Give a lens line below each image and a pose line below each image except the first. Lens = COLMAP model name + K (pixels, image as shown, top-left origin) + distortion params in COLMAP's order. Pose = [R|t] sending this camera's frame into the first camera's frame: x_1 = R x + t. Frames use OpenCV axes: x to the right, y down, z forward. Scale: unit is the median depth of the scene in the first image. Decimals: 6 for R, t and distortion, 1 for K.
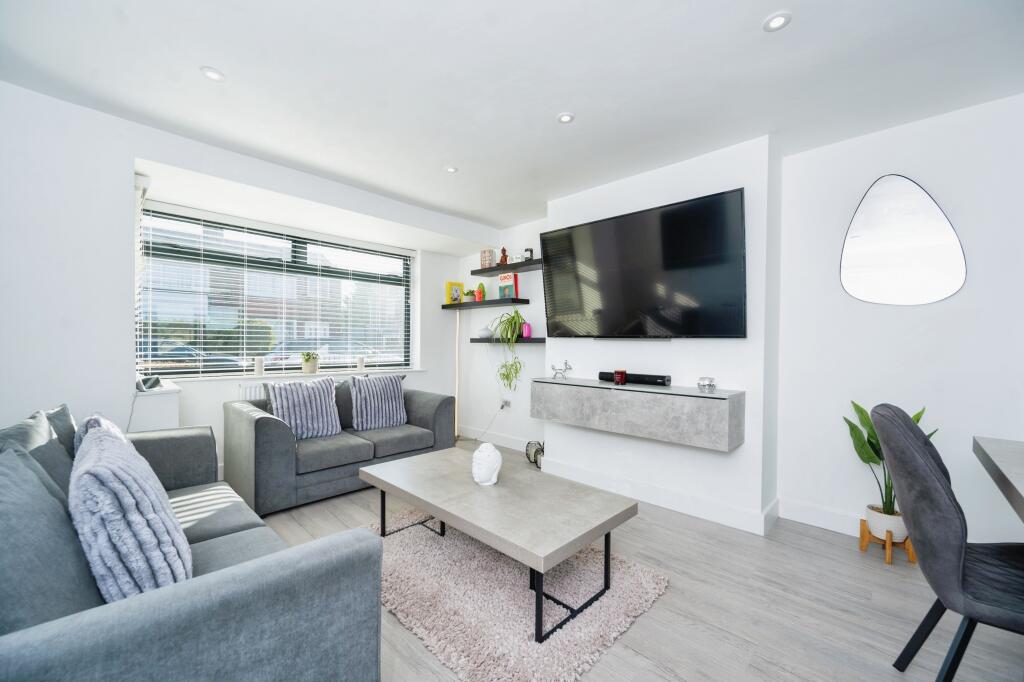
lens RADIAL K [[405.7, 0, 512.0], [0, 405.7, 341.0], [0, 0, 1]] dist [0.000640, 0.000050]
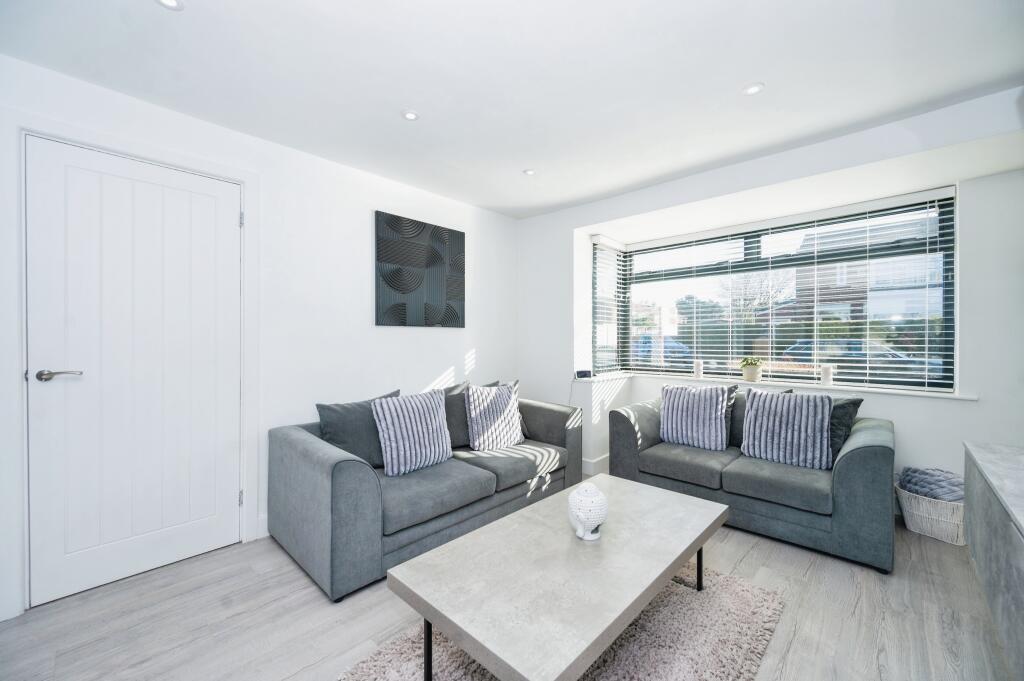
lens RADIAL K [[403.0, 0, 512.3], [0, 403.0, 321.4], [0, 0, 1]] dist [-0.000401, -0.000041]
pose [[0.008709, -0.057718, -0.998295, 0.382044], [0.005260, 0.998322, -0.057674, -0.003222], [0.999948, -0.004749, 0.008998, 0.460013]]
